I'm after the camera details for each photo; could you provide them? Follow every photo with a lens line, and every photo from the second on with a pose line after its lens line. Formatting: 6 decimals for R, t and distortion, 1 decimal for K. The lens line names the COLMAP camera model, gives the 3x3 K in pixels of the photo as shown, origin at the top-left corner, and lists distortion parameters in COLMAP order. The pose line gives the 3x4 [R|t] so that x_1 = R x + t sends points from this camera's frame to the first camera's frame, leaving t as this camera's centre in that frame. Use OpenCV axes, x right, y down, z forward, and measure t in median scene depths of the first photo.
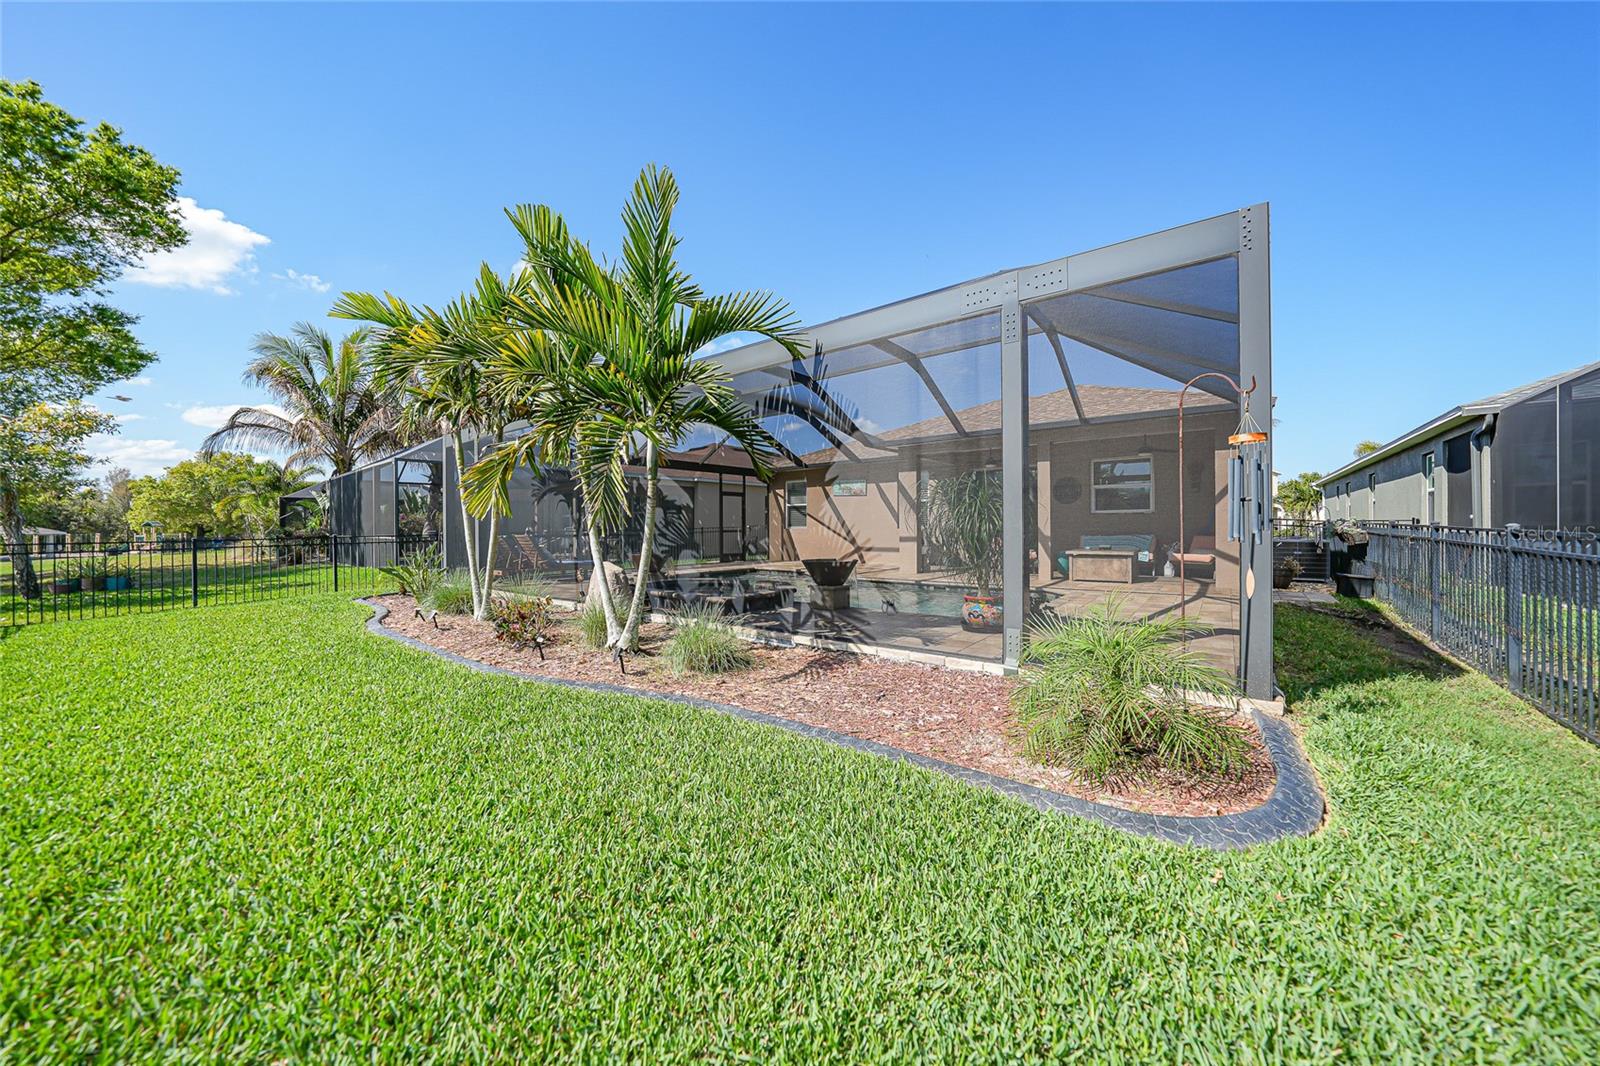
lens RADIAL K [[558.9, 0, 806.2], [0, 558.9, 531.1], [0, 0, 1]] dist [-0.027846, 0.006679]
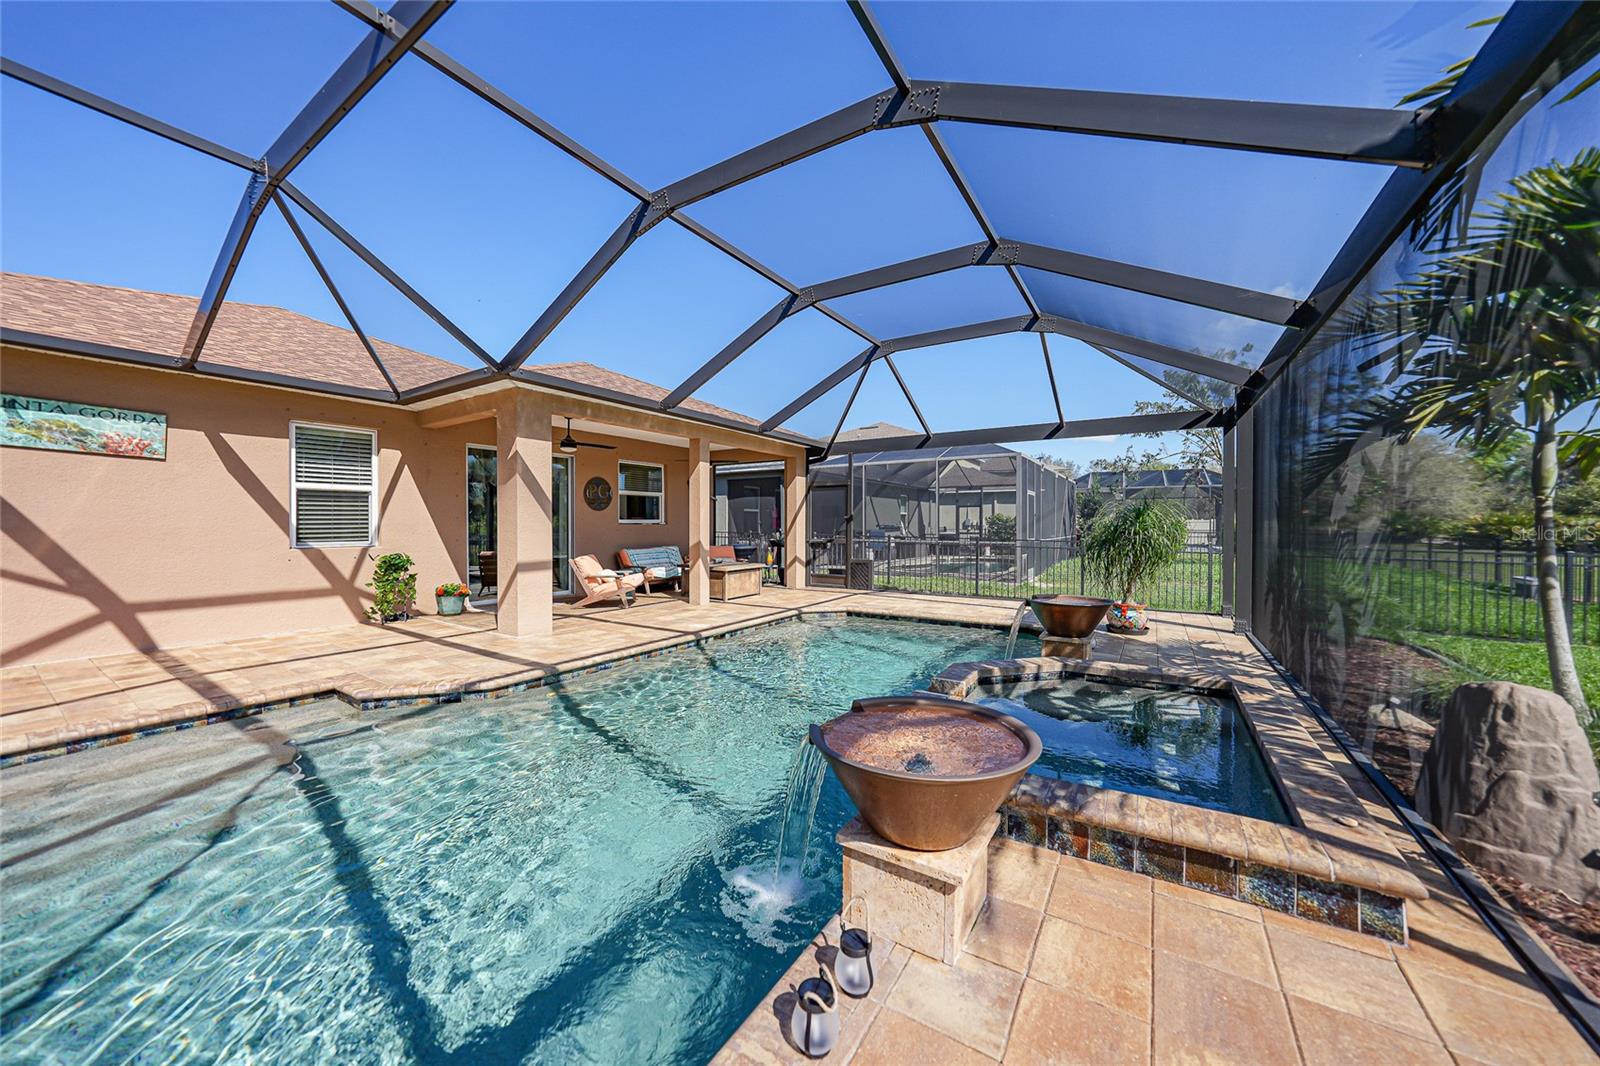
lens RADIAL K [[558.9, 0, 806.2], [0, 558.9, 531.1], [0, 0, 1]] dist [-0.027846, 0.006679]
pose [[-0.092731, -0.012567, 0.995612, -0.773334], [0.000170, 0.999920, 0.012637, -0.060550], [-0.995691, 0.001341, -0.092722, 1.700223]]
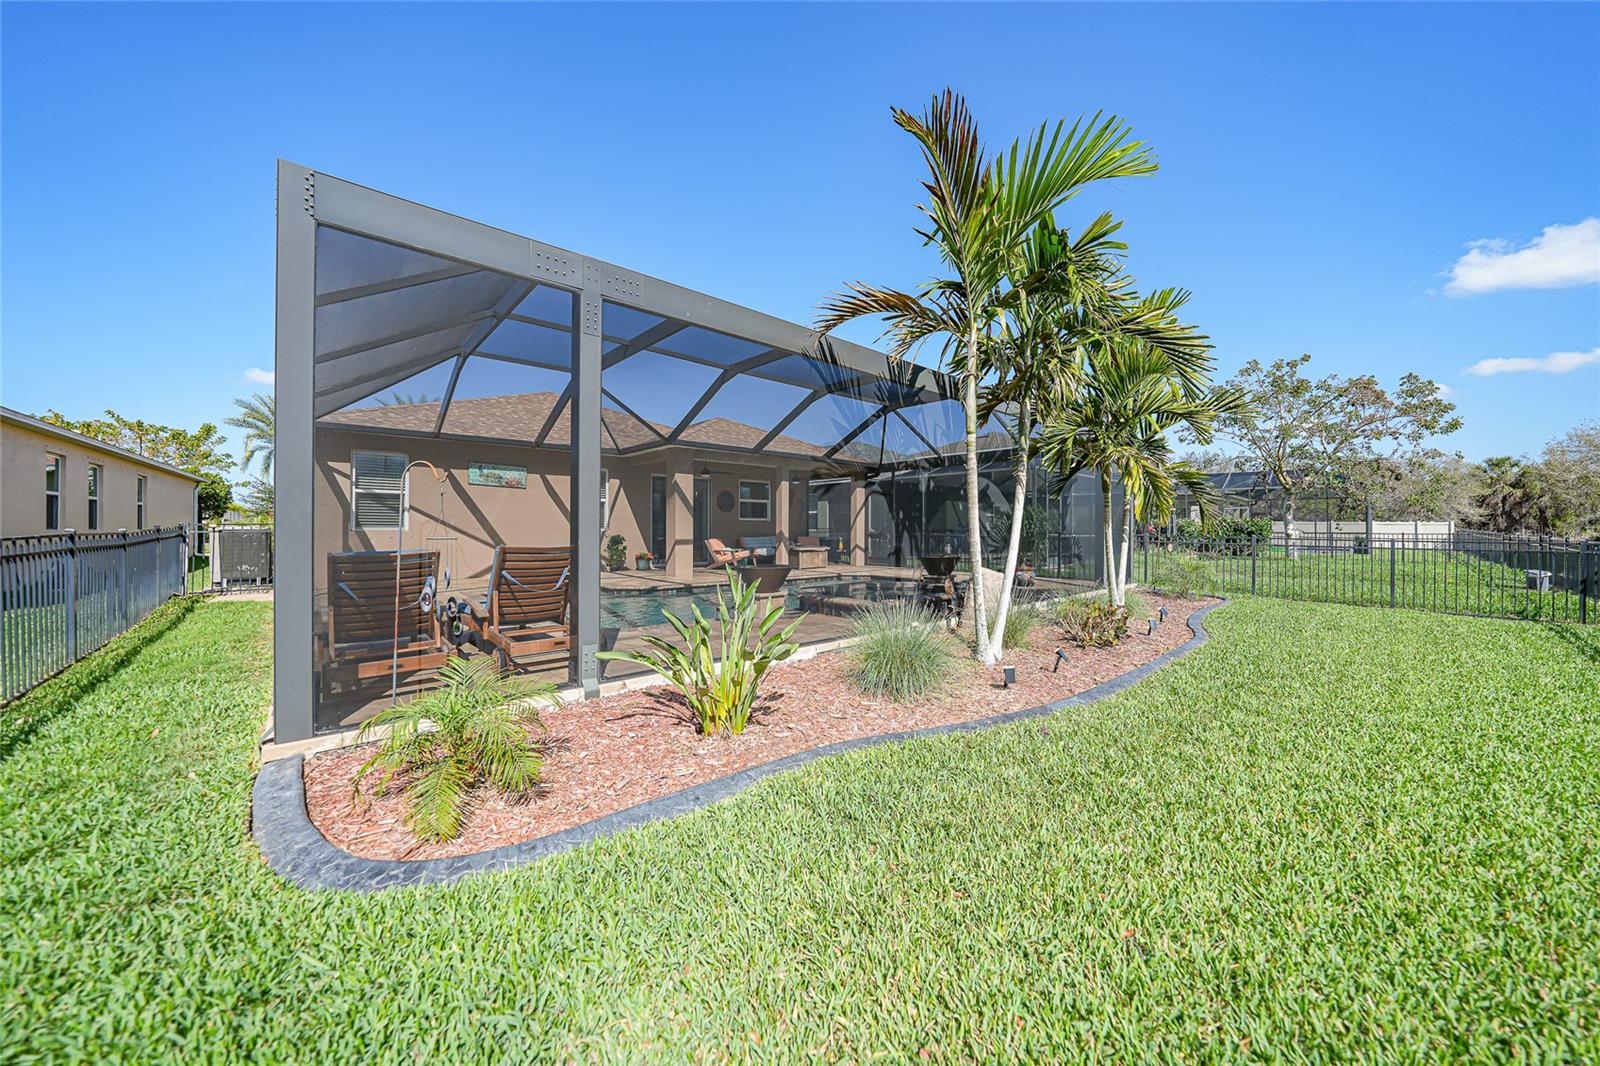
lens RADIAL K [[558.9, 0, 806.2], [0, 558.9, 531.1], [0, 0, 1]] dist [-0.027846, 0.006679]
pose [[0.178555, -0.004819, 0.983918, -1.593264], [-0.002601, 0.999982, 0.005370, -0.026049], [-0.983927, -0.003518, 0.178539, 1.315408]]
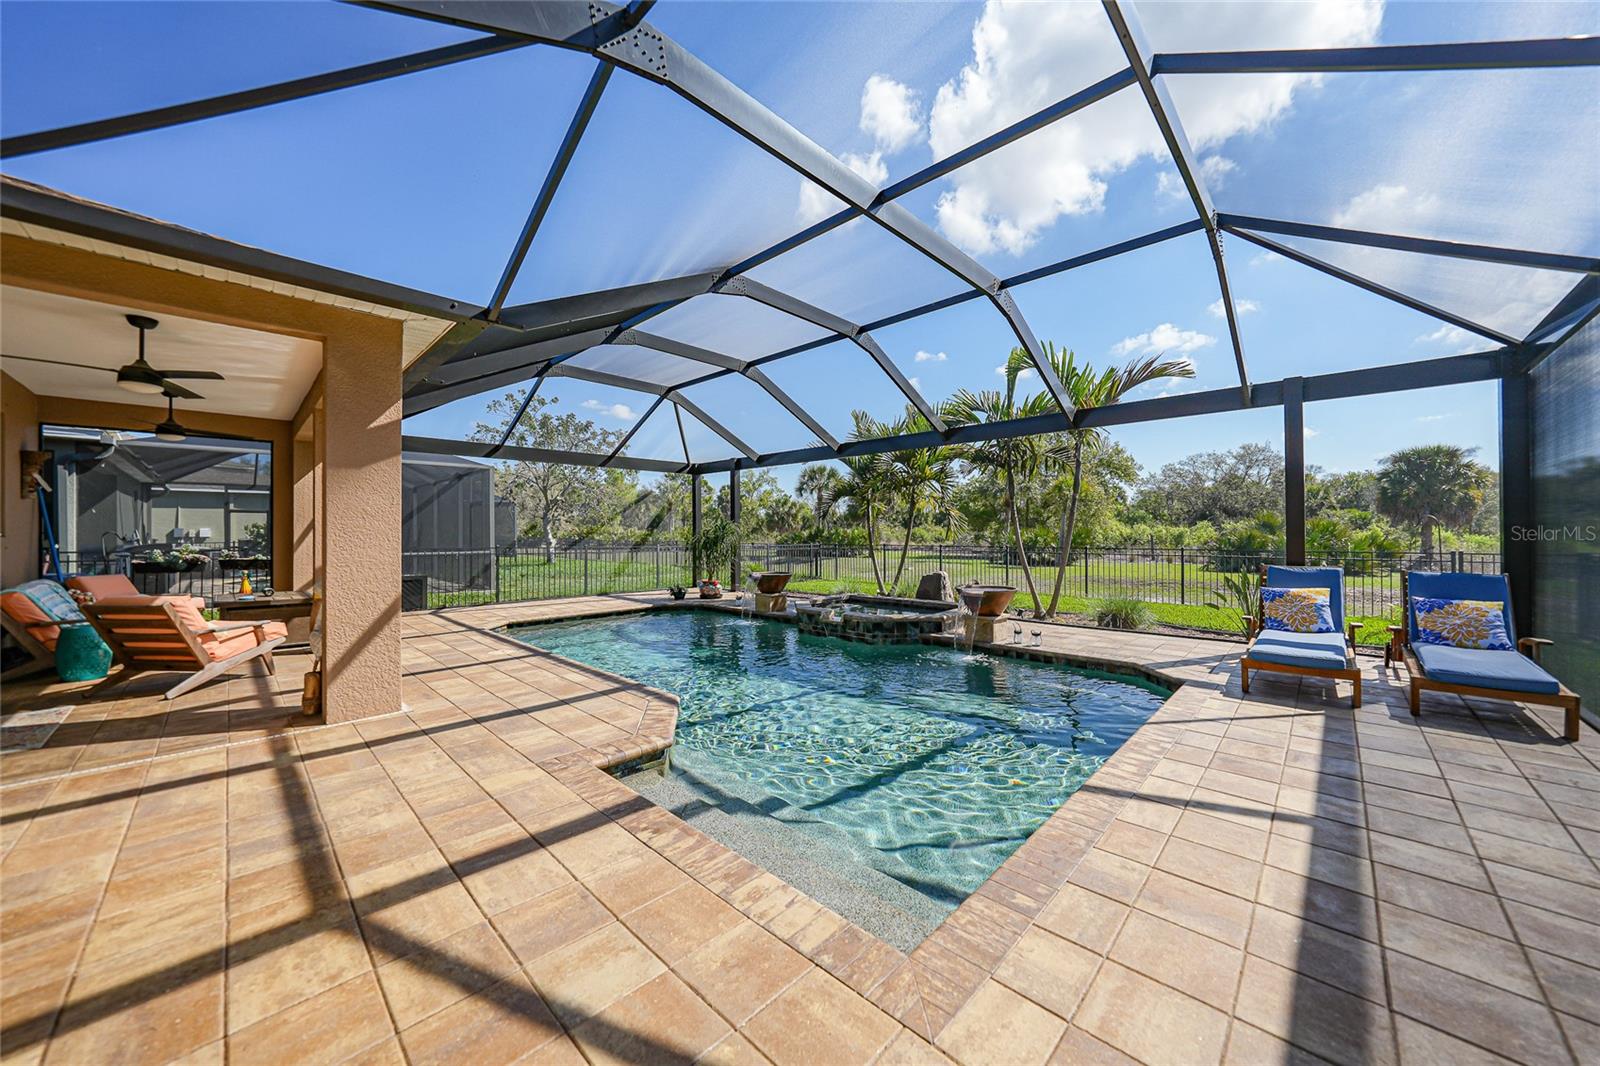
lens RADIAL K [[558.9, 0, 806.2], [0, 558.9, 531.1], [0, 0, 1]] dist [-0.027846, 0.006679]
pose [[-0.994545, 0.005709, 0.104155, -0.224830], [0.005490, 0.999982, -0.002386, -0.058386], [-0.104167, -0.001801, -0.994558, 2.766459]]
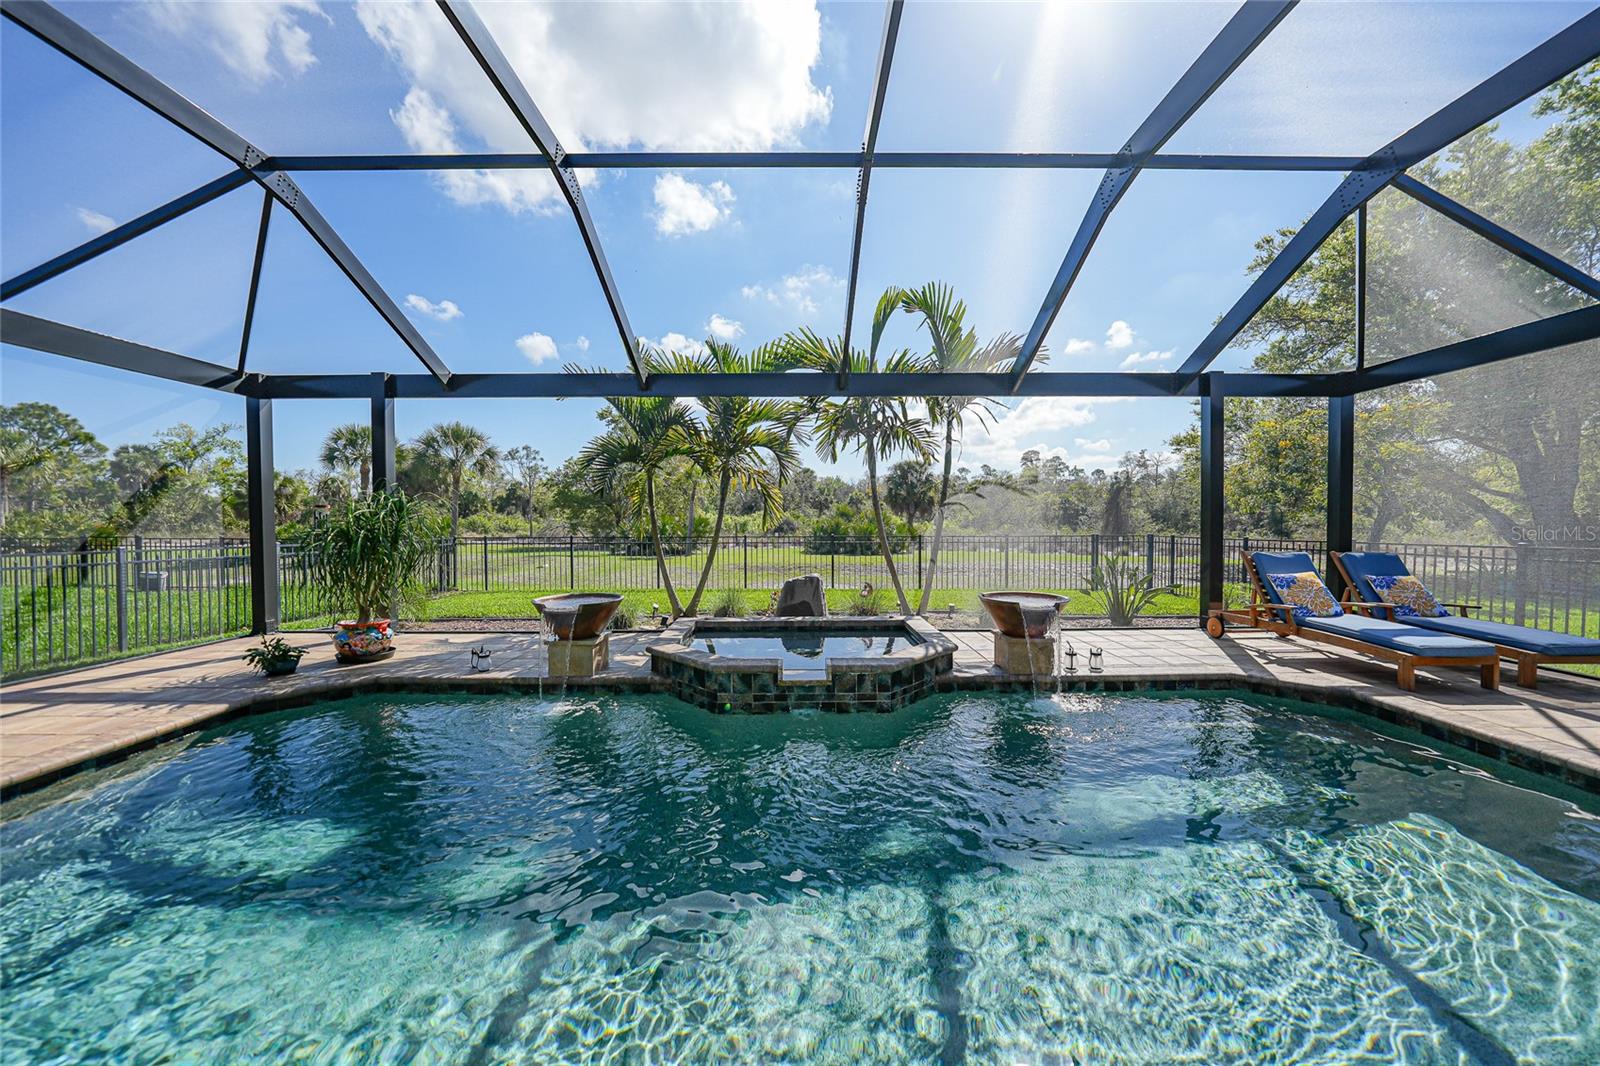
lens RADIAL K [[558.9, 0, 806.2], [0, 558.9, 531.1], [0, 0, 1]] dist [-0.027846, 0.006679]
pose [[-0.791343, 0.016934, -0.611138, 0.264391], [0.004026, 0.999739, 0.022489, -0.058218], [0.611359, 0.015335, -0.791205, 2.048971]]
